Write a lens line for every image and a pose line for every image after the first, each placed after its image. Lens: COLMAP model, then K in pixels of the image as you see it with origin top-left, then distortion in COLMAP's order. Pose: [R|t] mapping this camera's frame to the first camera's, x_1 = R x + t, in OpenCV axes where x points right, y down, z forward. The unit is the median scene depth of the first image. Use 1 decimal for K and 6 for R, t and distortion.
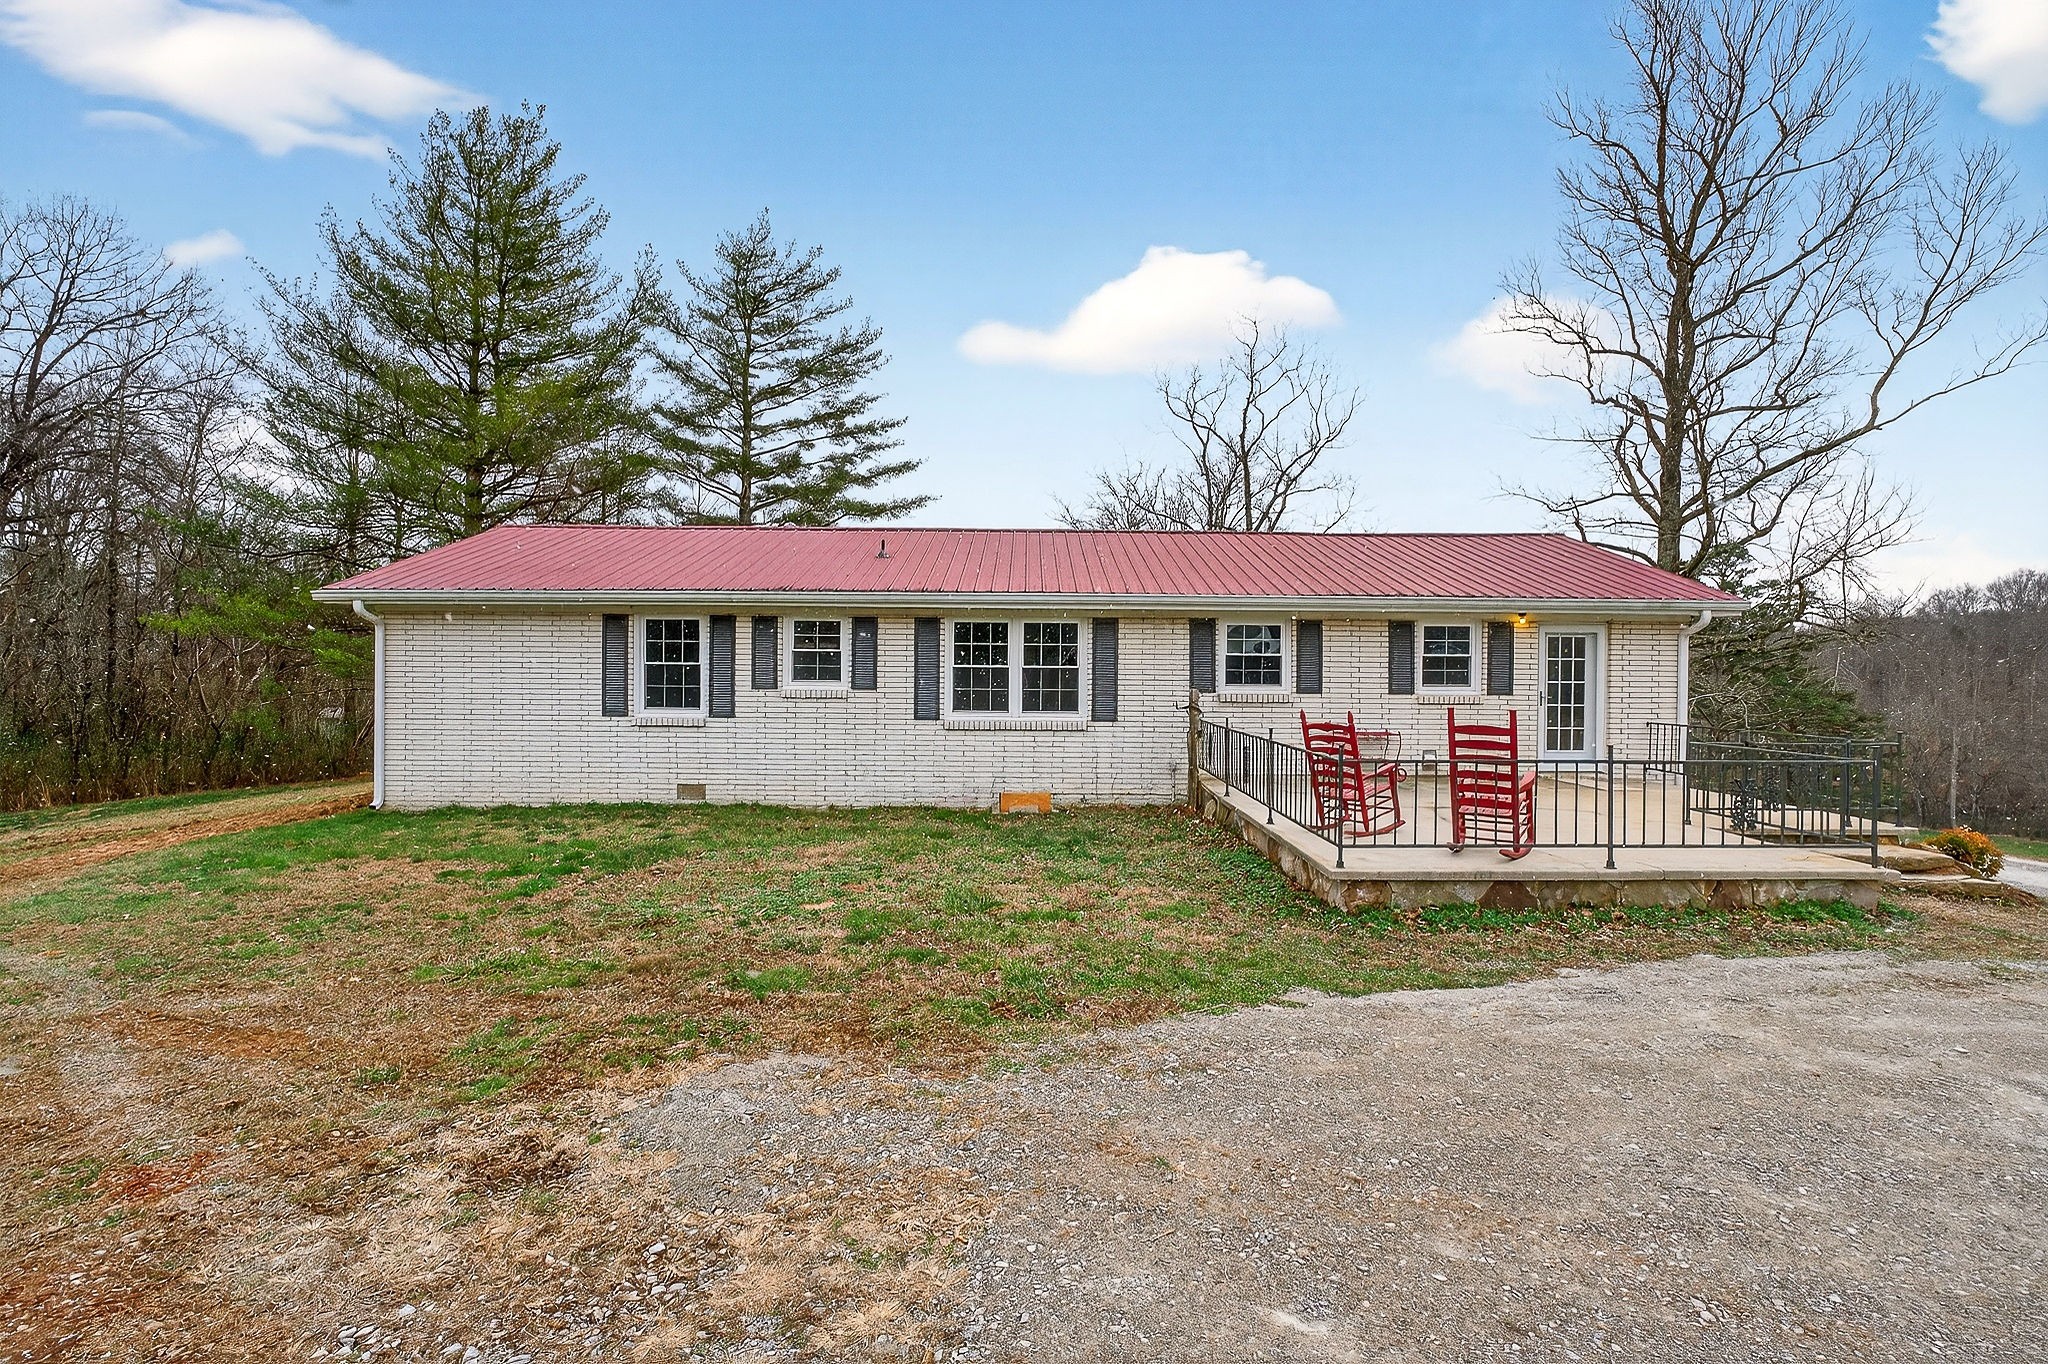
lens RADIAL K [[930.2, 0, 1035.0], [0, 930.2, 673.2], [0, 0, 1]] dist [-0.017602, 0.004177]
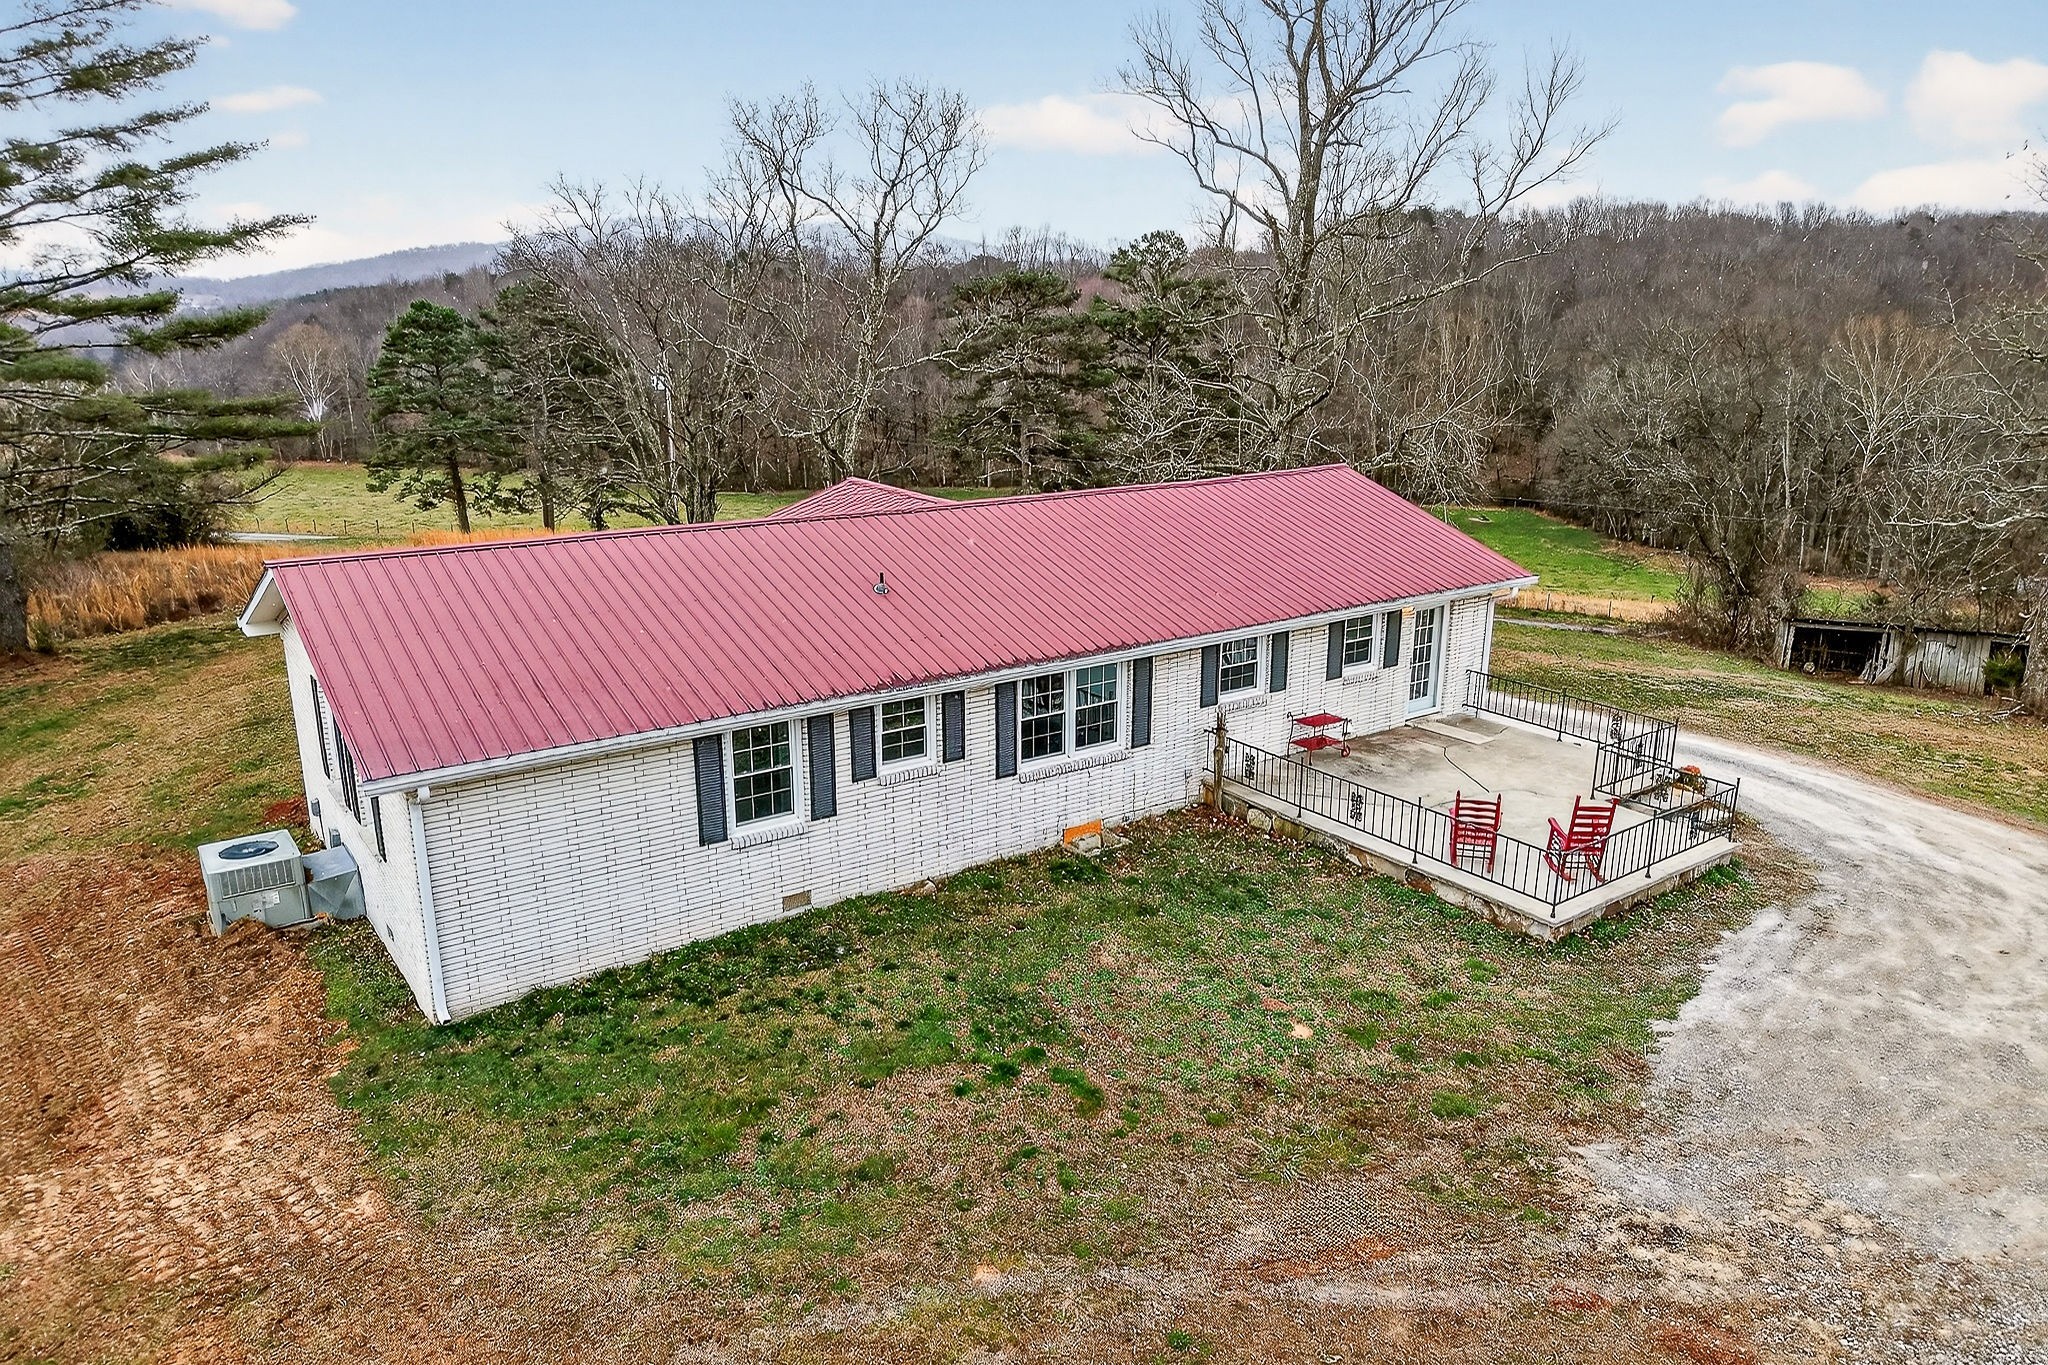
lens RADIAL K [[1314.0, 0, 995.8], [0, 1314.0, 672.5], [0, 0, 1]] dist [0.025539, -0.027095]
pose [[0.833175, -0.153972, 0.531142, -0.865036], [0.013296, 0.965757, 0.259106, -0.429452], [-0.552849, -0.208819, 0.806692, -0.123092]]
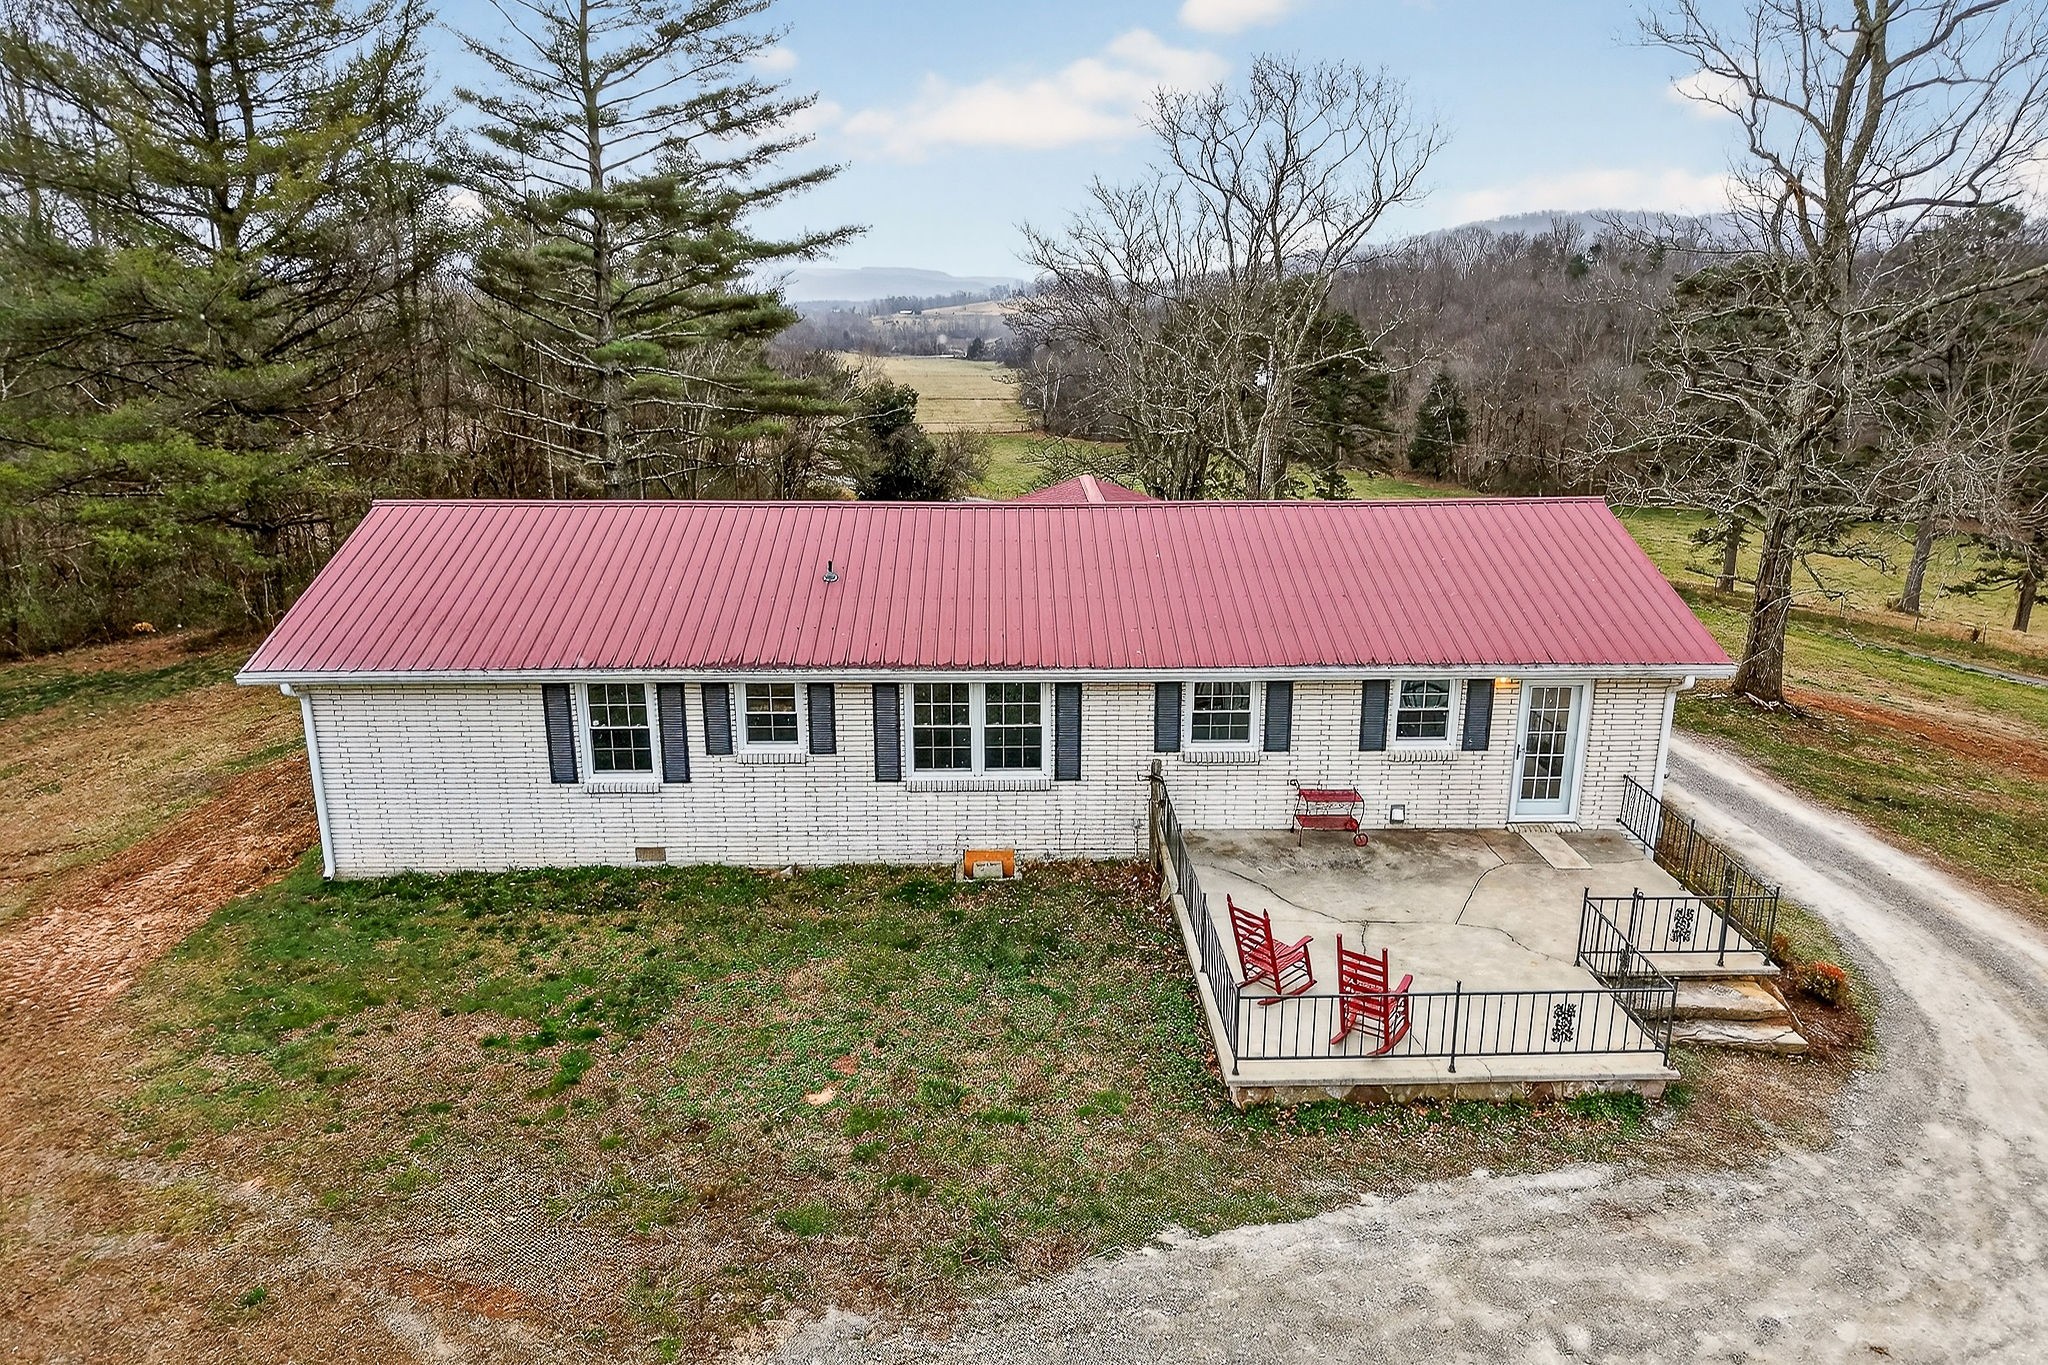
lens RADIAL K [[1314.0, 0, 1029.7], [0, 1314.0, 678.1], [0, 0, 1]] dist [0.025539, -0.027095]
pose [[0.999847, -0.011279, 0.013346, 0.016192], [0.007478, 0.966486, 0.256611, -0.408782], [-0.015793, -0.256472, 0.966423, -0.312830]]
